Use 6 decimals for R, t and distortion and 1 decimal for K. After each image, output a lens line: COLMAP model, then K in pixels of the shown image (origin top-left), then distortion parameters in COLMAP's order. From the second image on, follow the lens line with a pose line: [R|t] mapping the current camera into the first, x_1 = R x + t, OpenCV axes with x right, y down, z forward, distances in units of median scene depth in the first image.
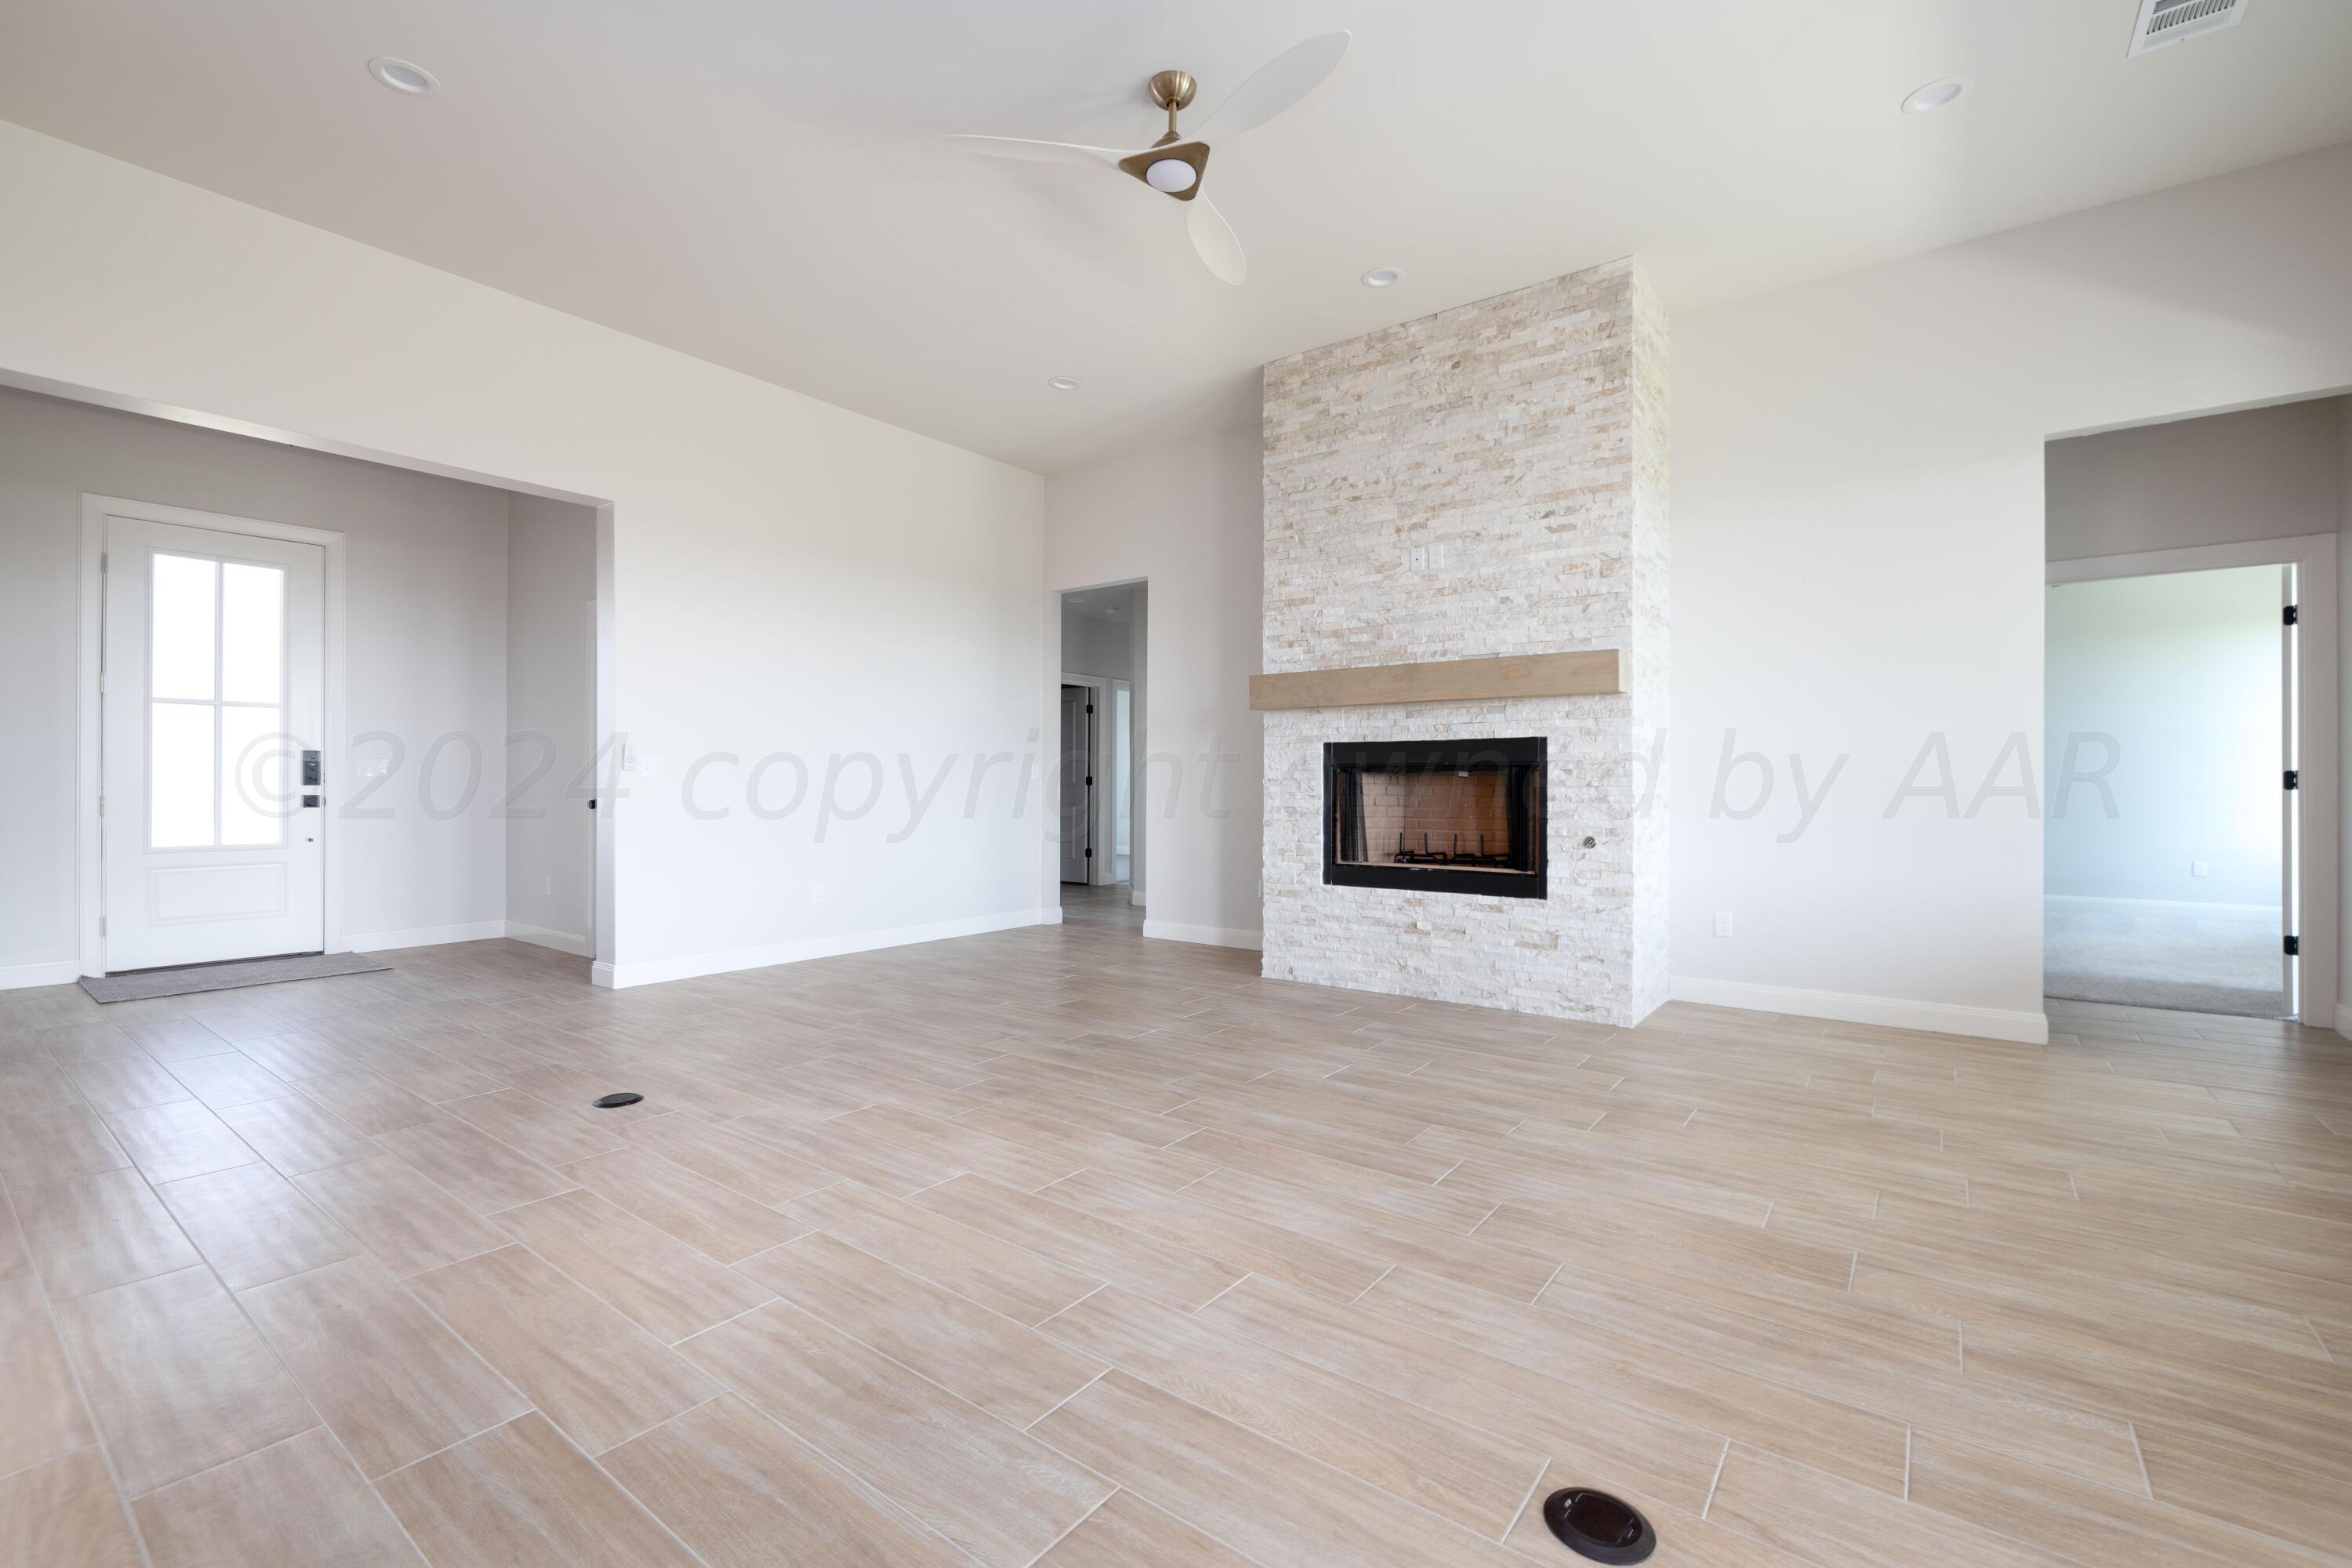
lens RADIAL K [[1019.5, 0, 1177.9], [0, 1019.5, 774.9], [0, 0, 1]] dist [0.001033, -0.000369]
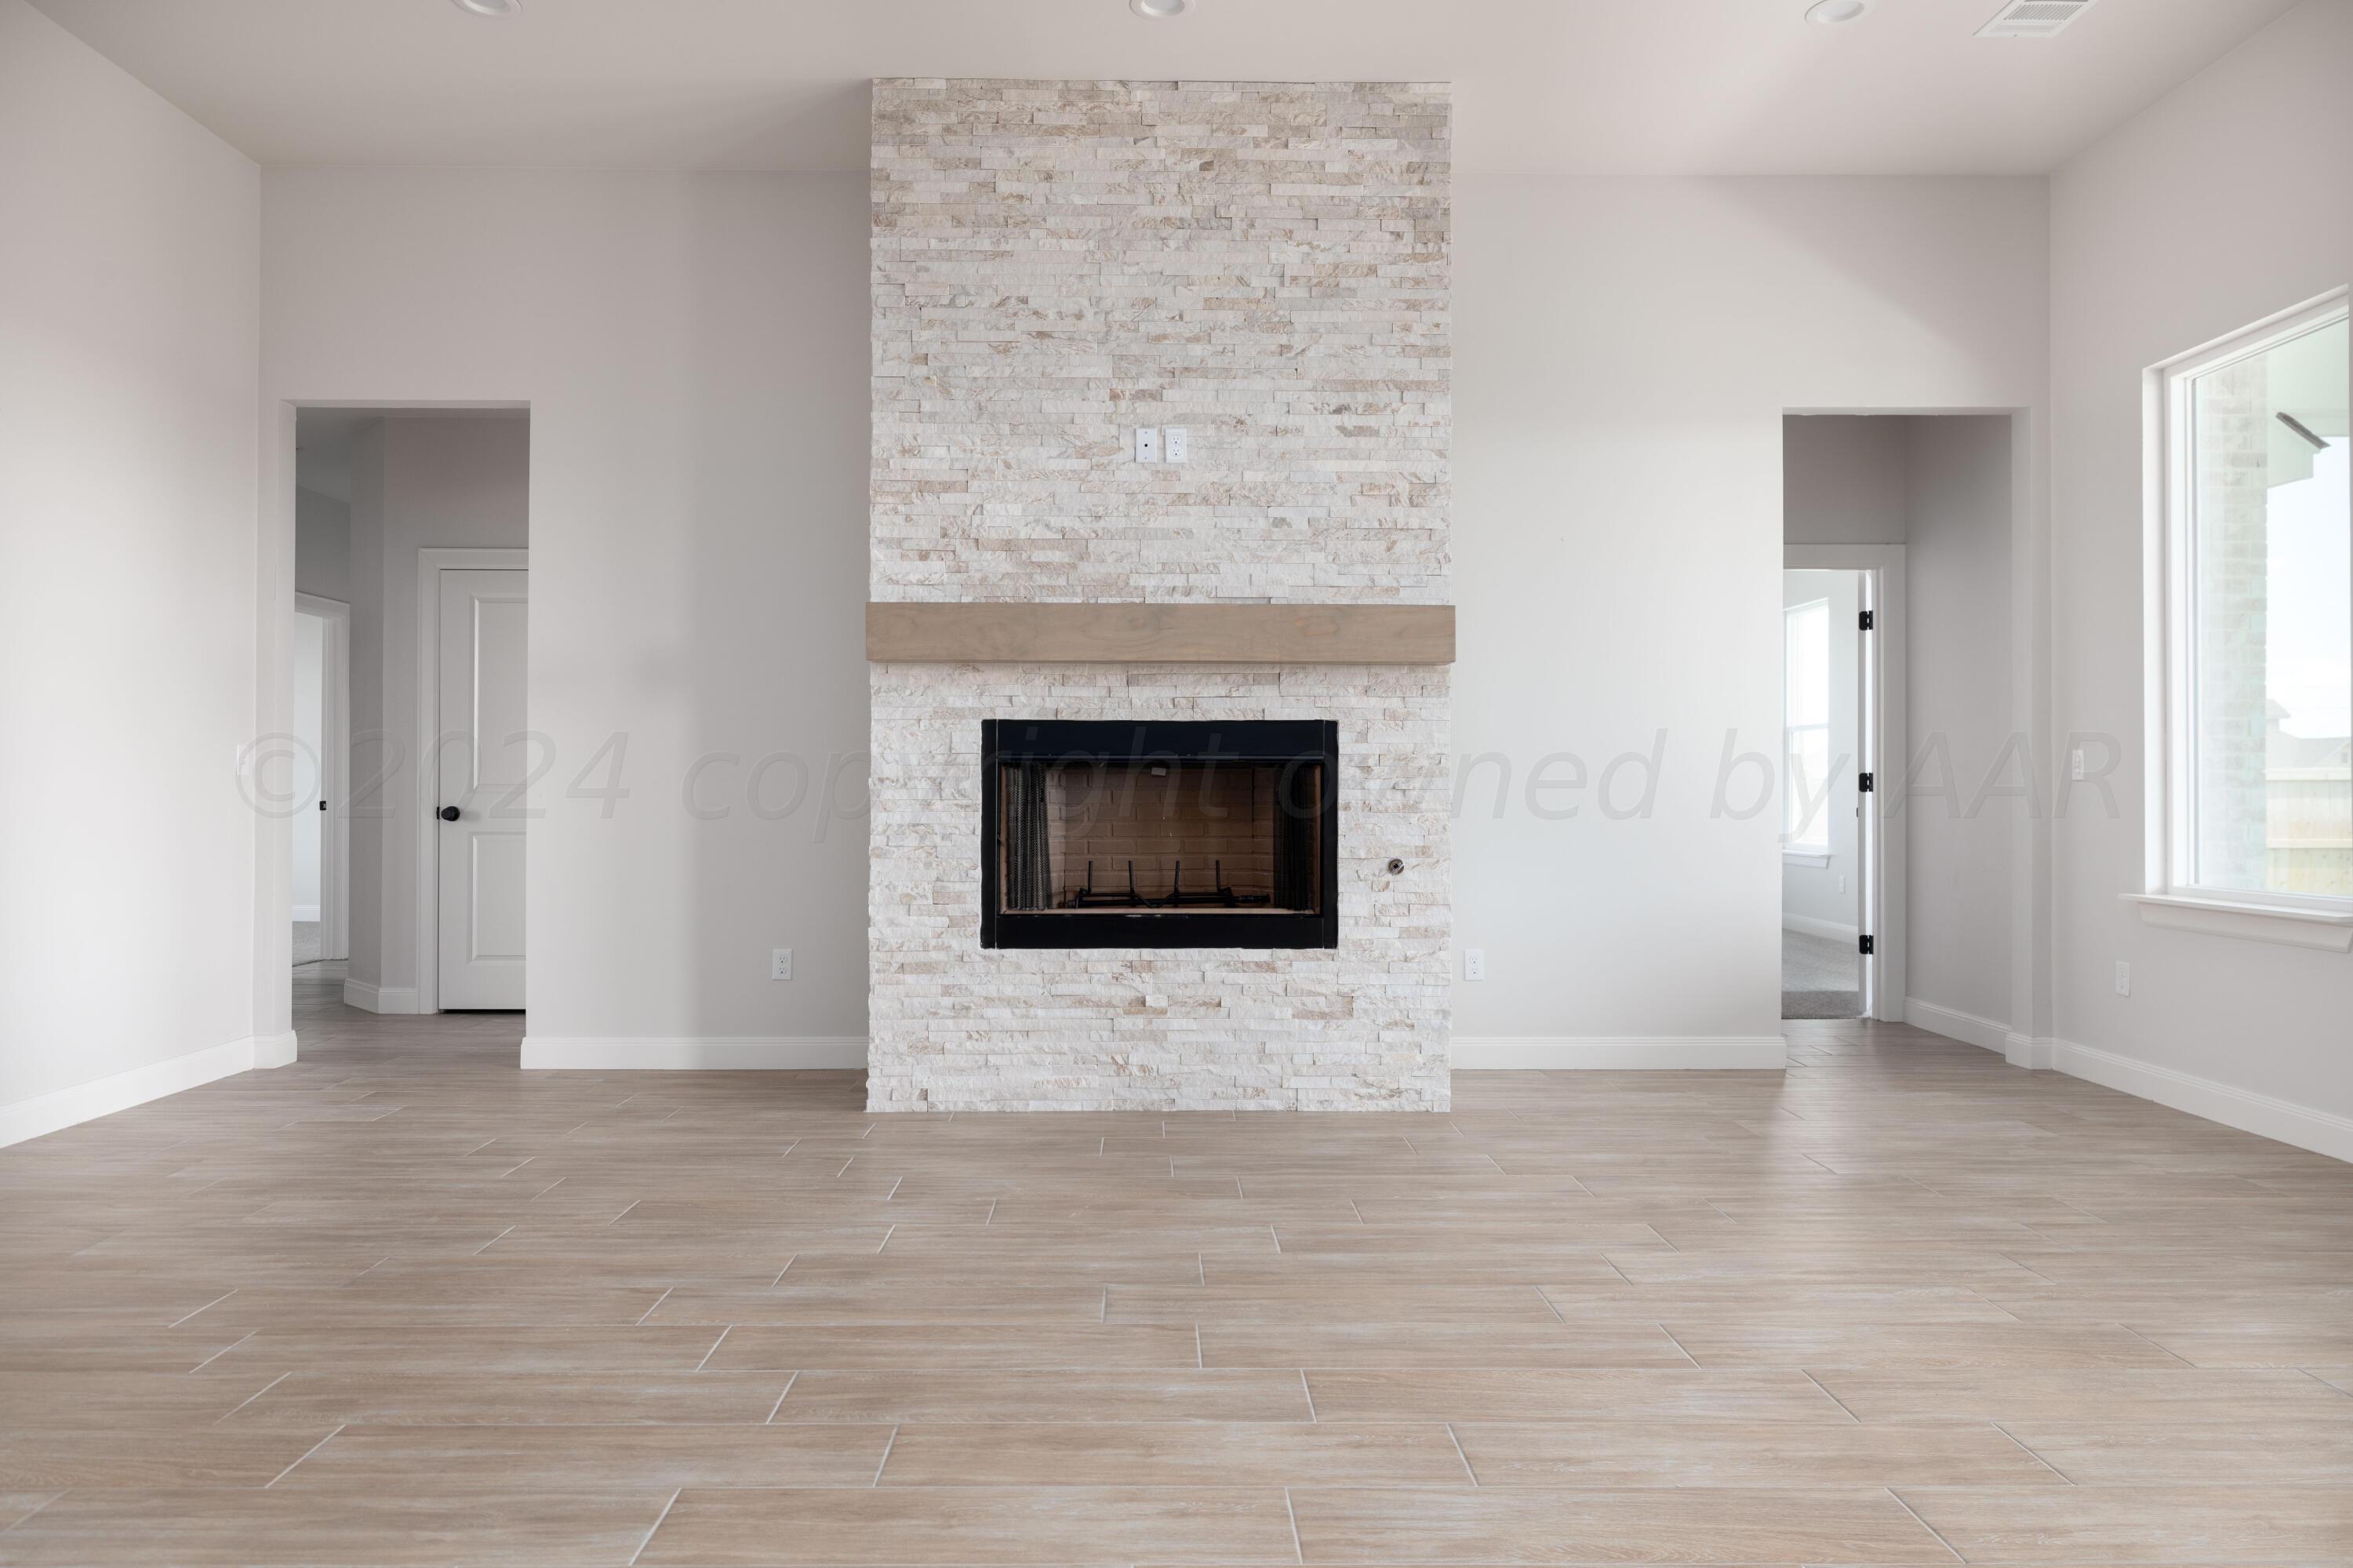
lens RADIAL K [[1509.9, 0, 1174.7], [0, 1509.9, 773.6], [0, 0, 1]] dist [-0.001027, -0.000206]
pose [[0.787259, 0.005237, 0.616600, -0.385383], [-0.006180, 0.999981, -0.000602, 0.001201], [-0.616591, -0.003337, 0.787276, 0.241711]]
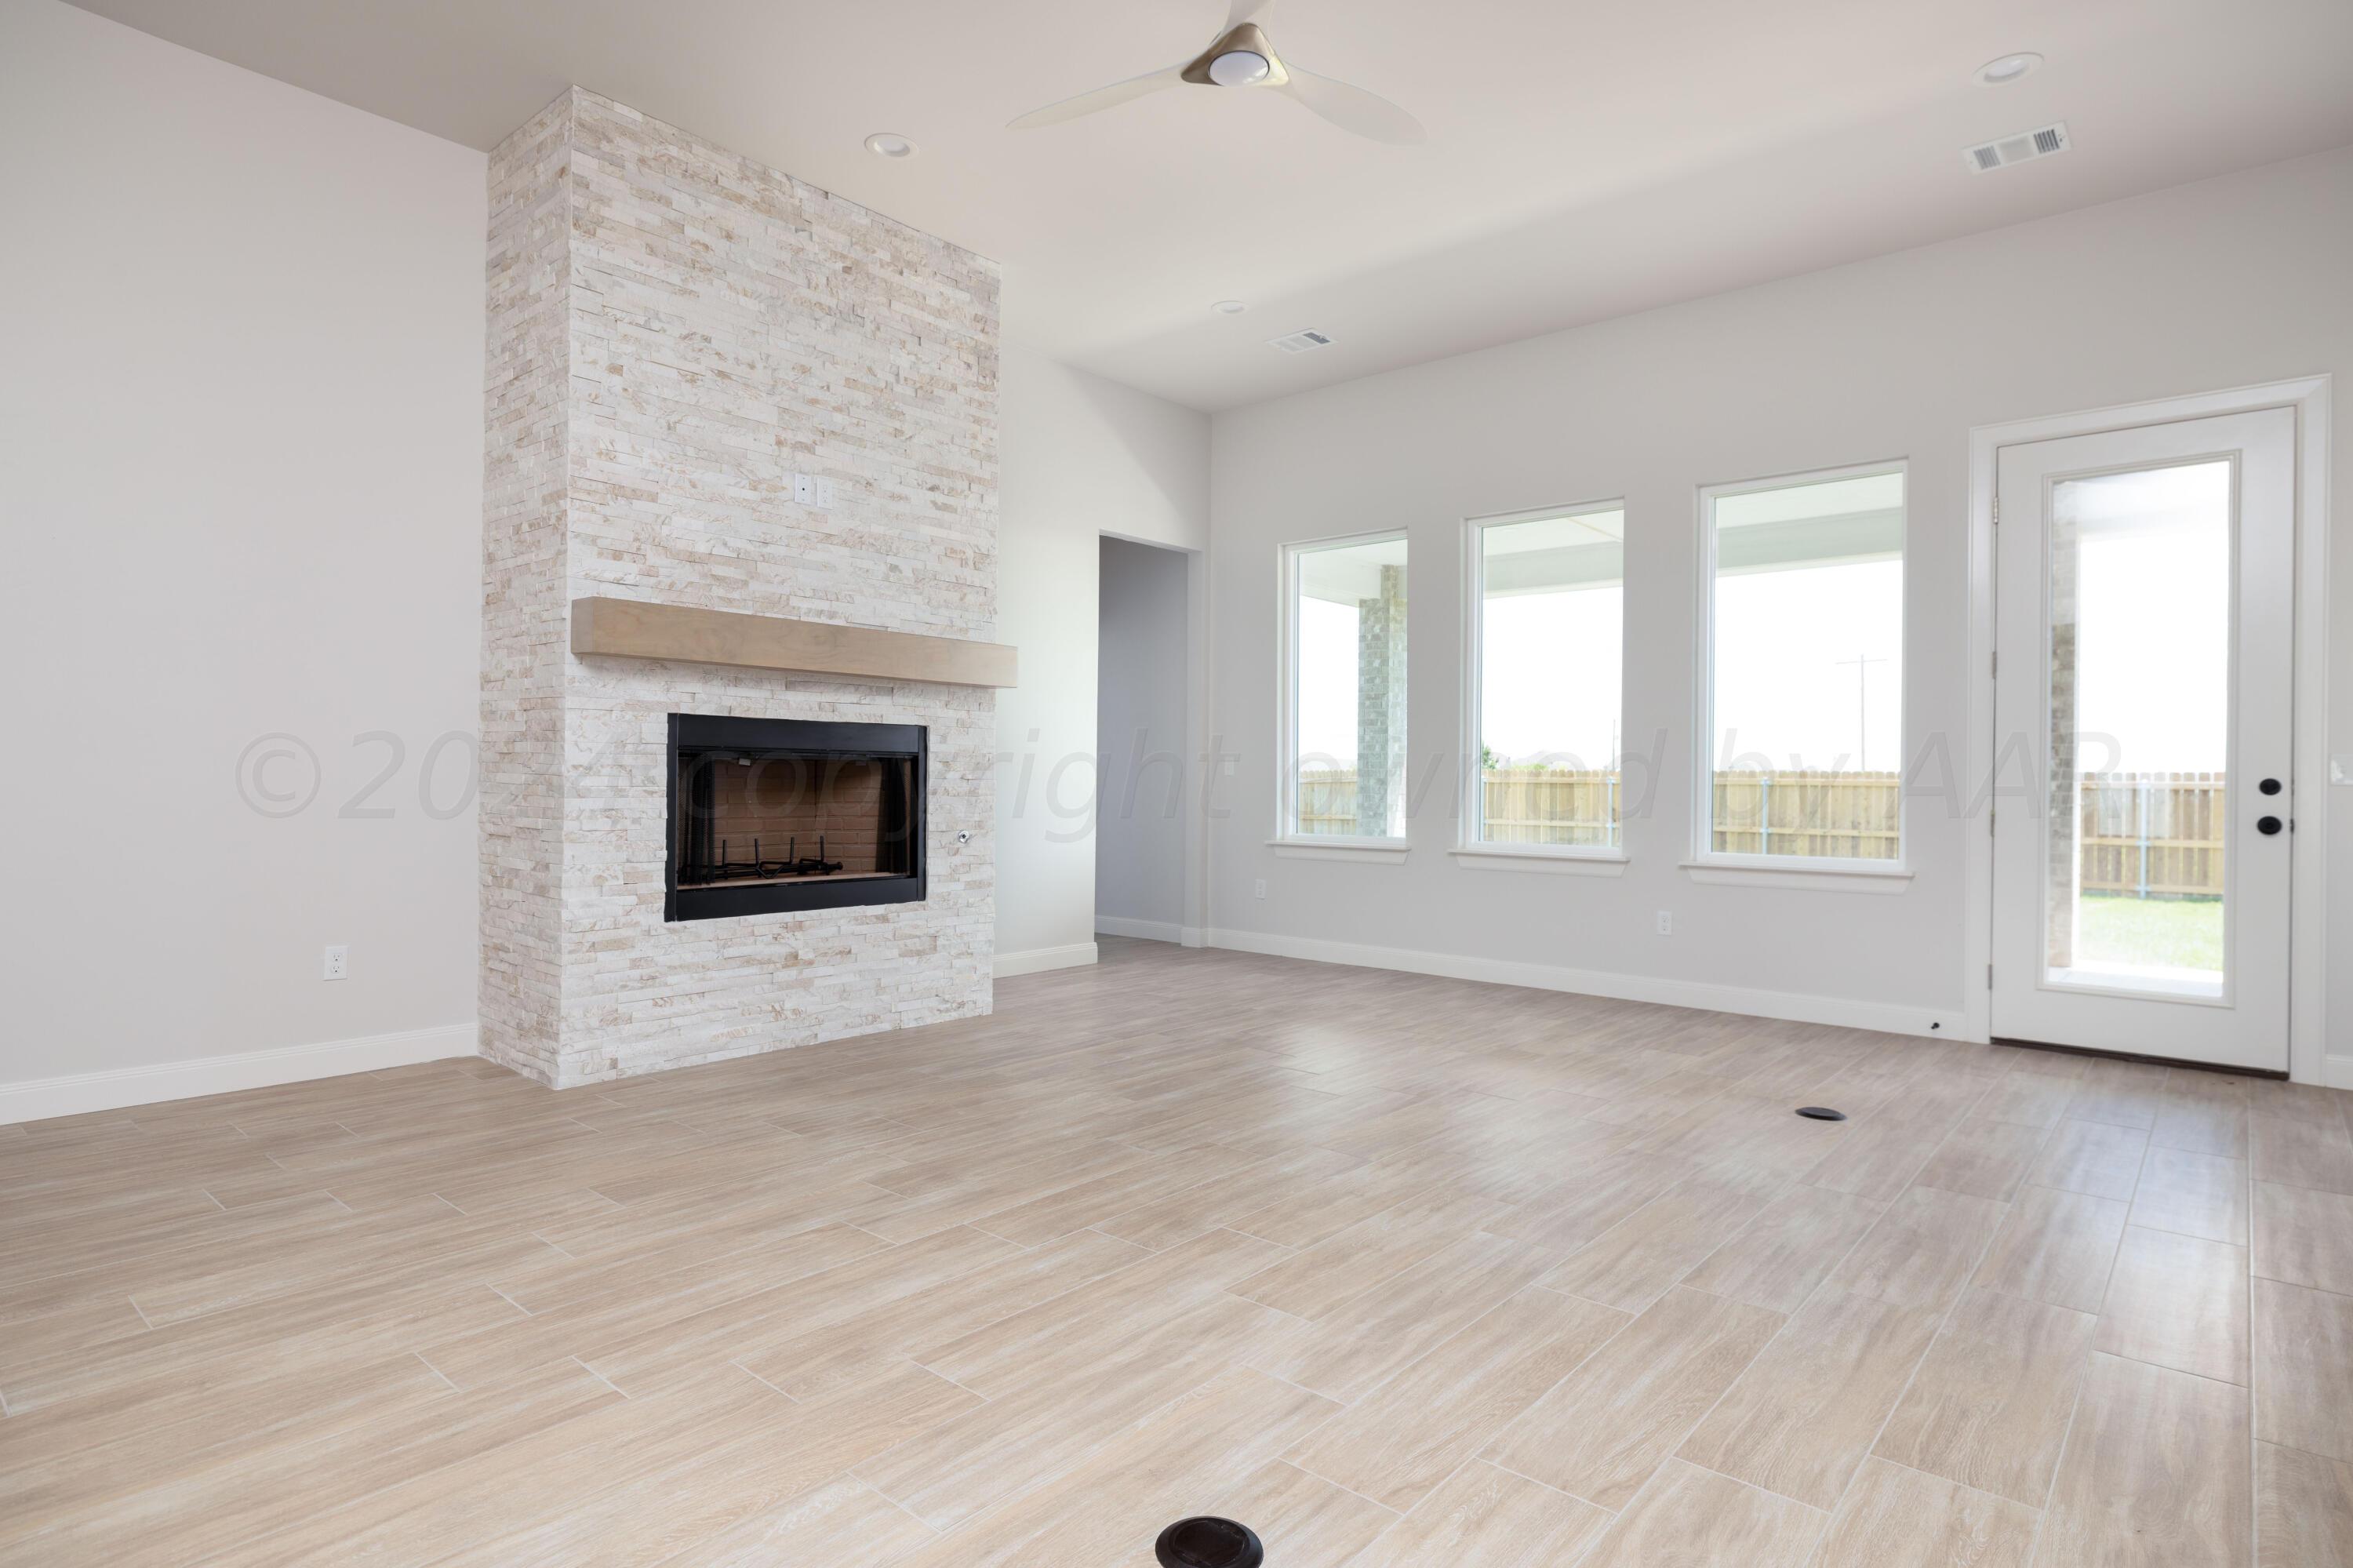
lens RADIAL K [[1229.9, 0, 1168.3], [0, 1229.9, 773.4], [0, 0, 1]] dist [-0.004145, 0.002622]
pose [[0.070009, 0.004668, 0.997535, -0.755763], [-0.019788, 0.999799, -0.003290, 0.005459], [-0.997350, -0.019509, 0.070088, 0.712476]]
